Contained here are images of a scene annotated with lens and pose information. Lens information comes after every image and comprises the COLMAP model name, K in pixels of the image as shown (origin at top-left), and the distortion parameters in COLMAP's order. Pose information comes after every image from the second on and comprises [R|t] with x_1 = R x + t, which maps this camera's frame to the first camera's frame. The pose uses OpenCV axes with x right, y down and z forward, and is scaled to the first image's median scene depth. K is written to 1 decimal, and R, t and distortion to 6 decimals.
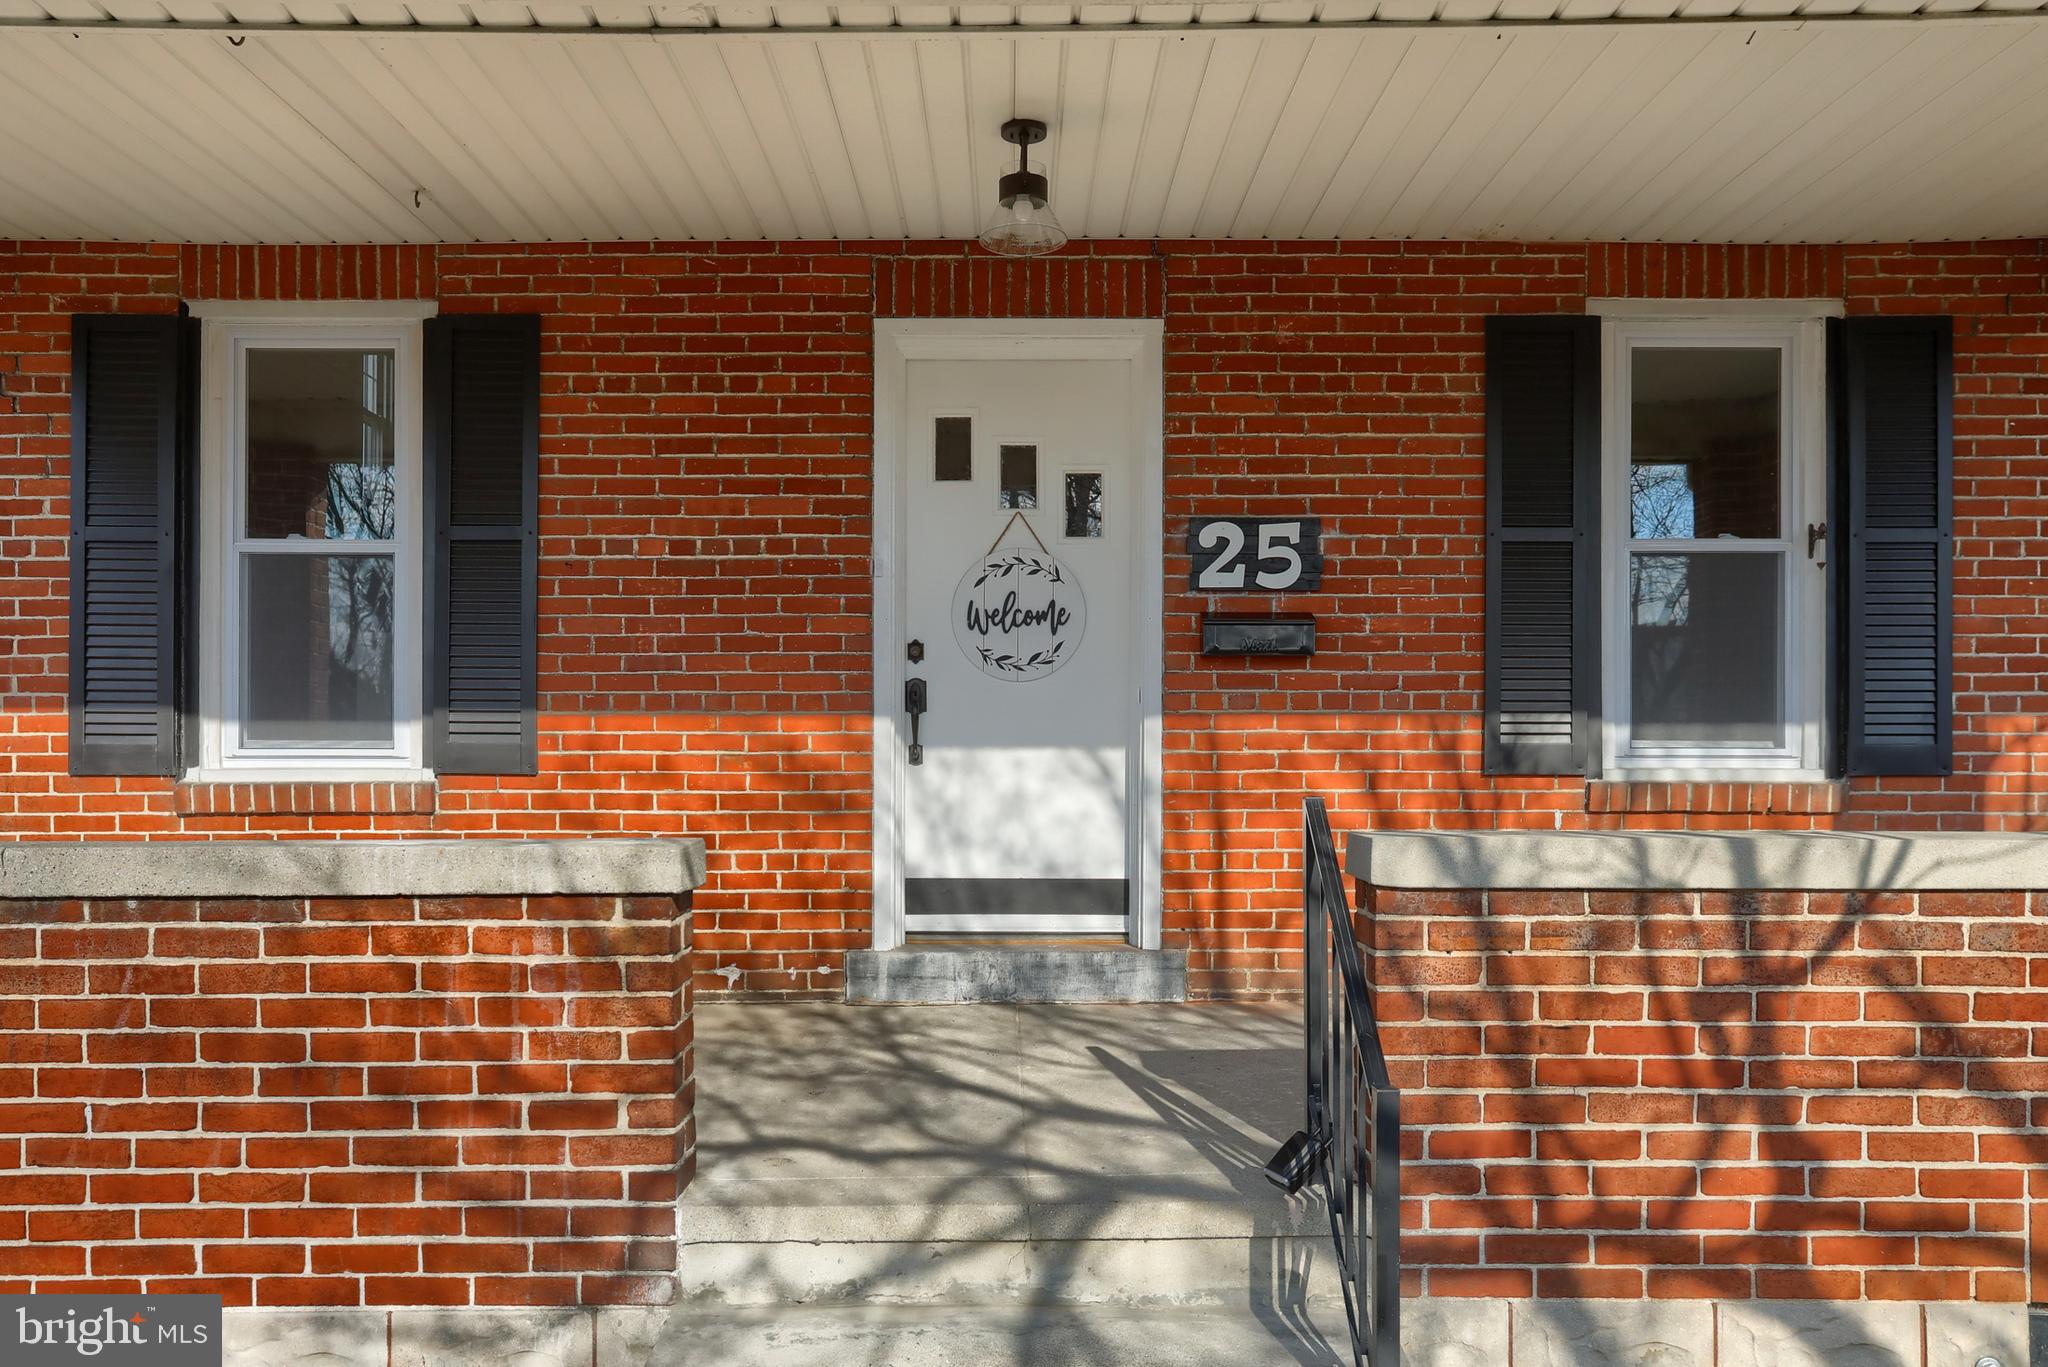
lens RADIAL K [[1669.5, 0, 1006.1], [0, 1669.5, 640.4], [0, 0, 1]] dist [0.000431, 0.011920]
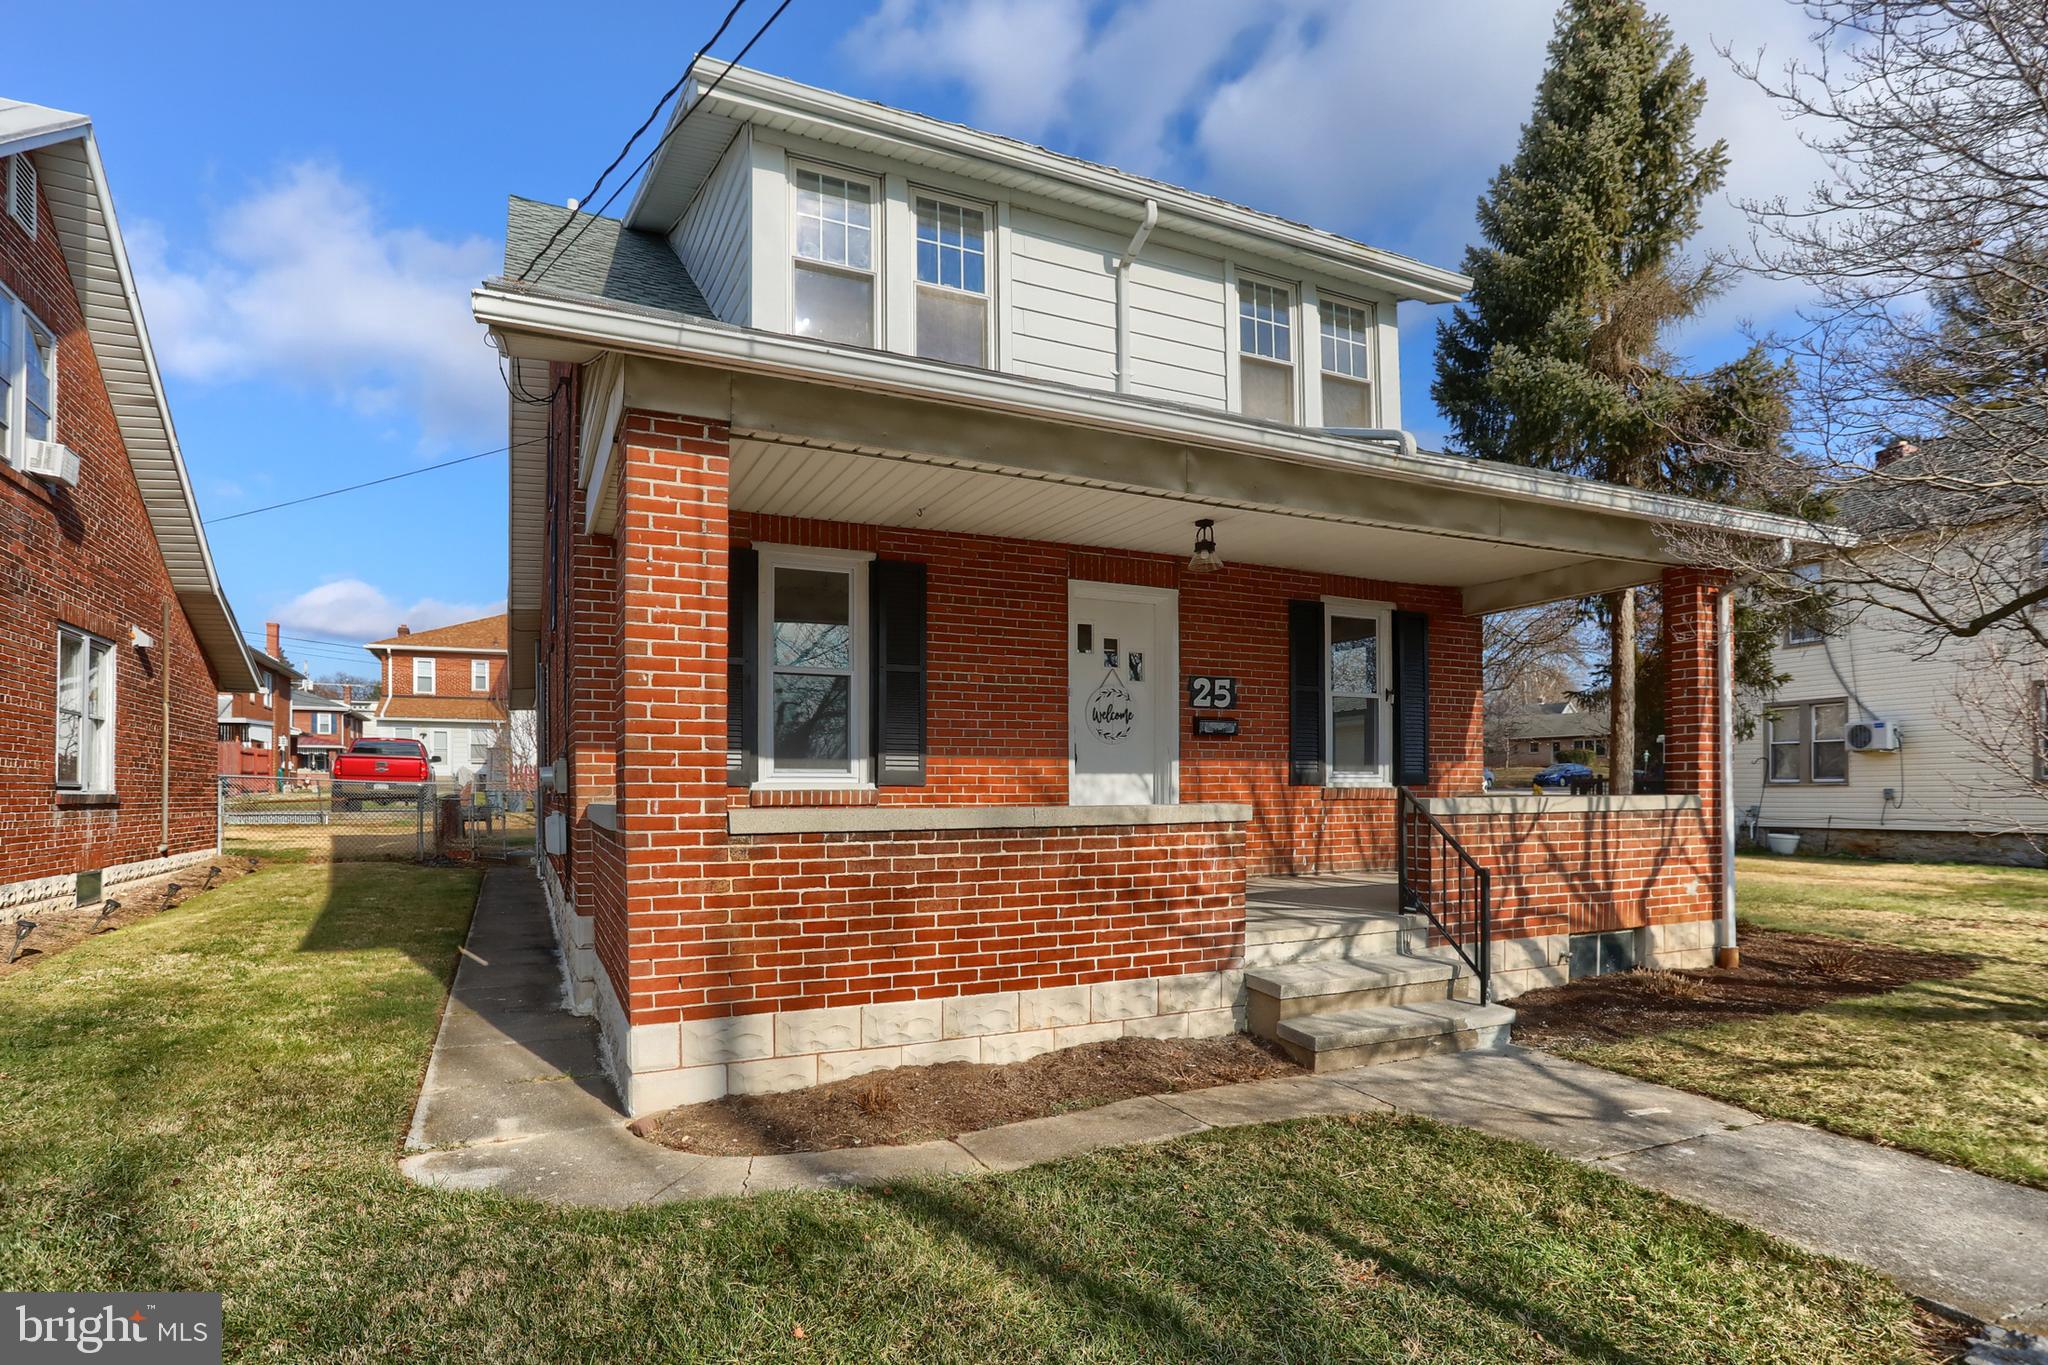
lens RADIAL K [[1046.7, 0, 1079.8], [0, 1046.7, 680.8], [0, 0, 1]] dist [-0.059908, 0.039375]
pose [[0.895838, 0.042283, 0.442364, -0.681776], [-0.027665, 0.998839, -0.039450, -0.004025], [-0.443519, 0.023102, 0.895967, -0.249068]]
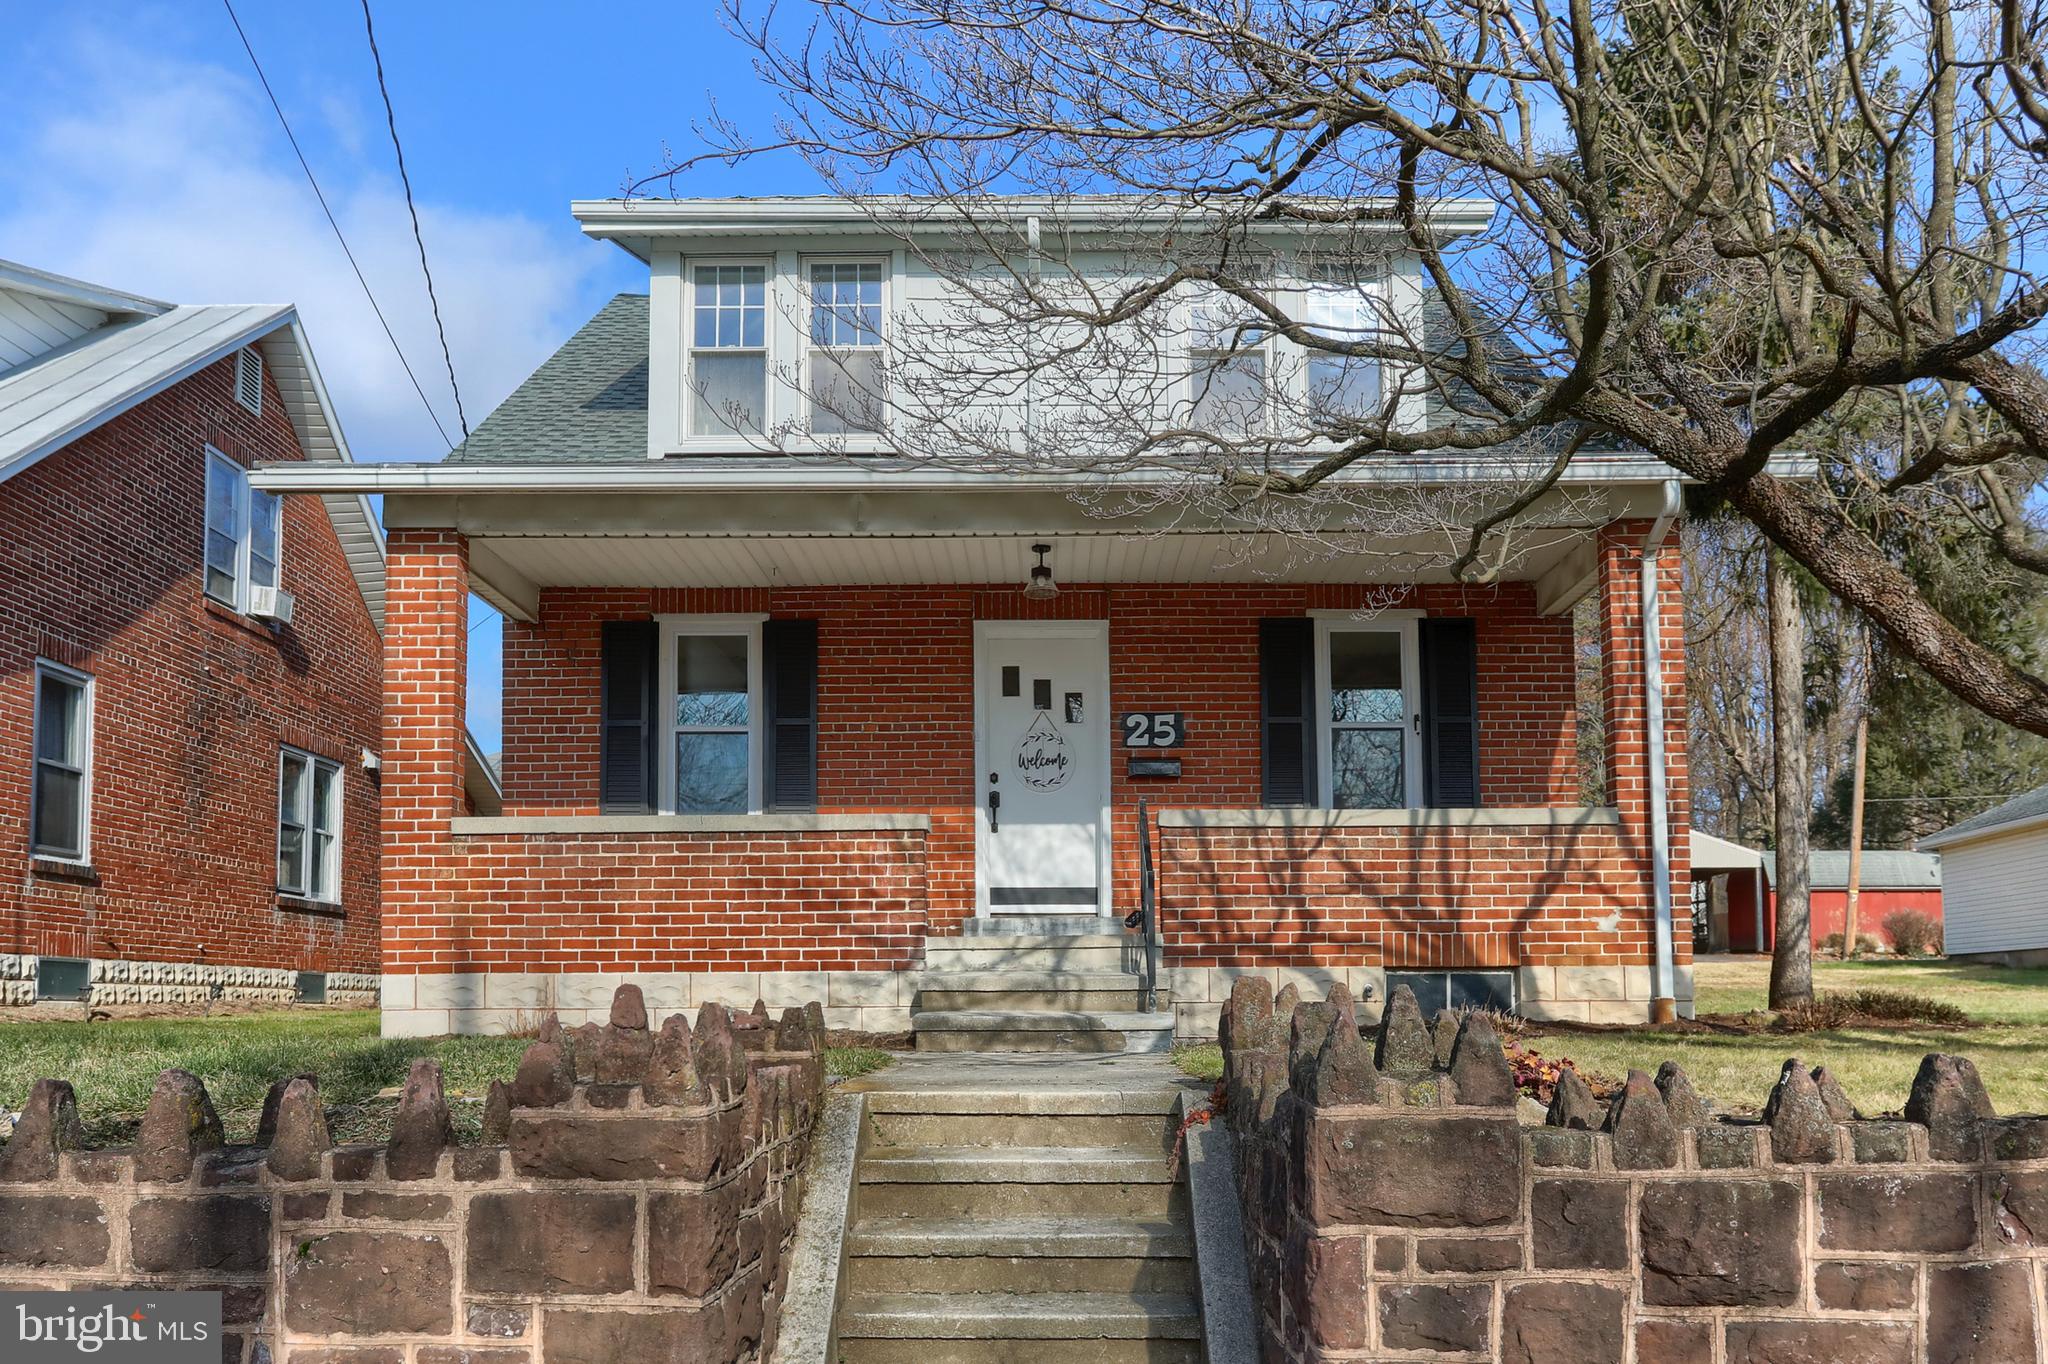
lens RADIAL K [[1587.4, 0, 1068.4], [0, 1587.4, 621.0], [0, 0, 1]] dist [-0.030349, 0.028451]
pose [[0.999666, -0.004249, 0.025507, -0.010514], [0.008026, 0.988677, -0.149847, 0.114614], [-0.024582, 0.150002, 0.988380, -1.023107]]
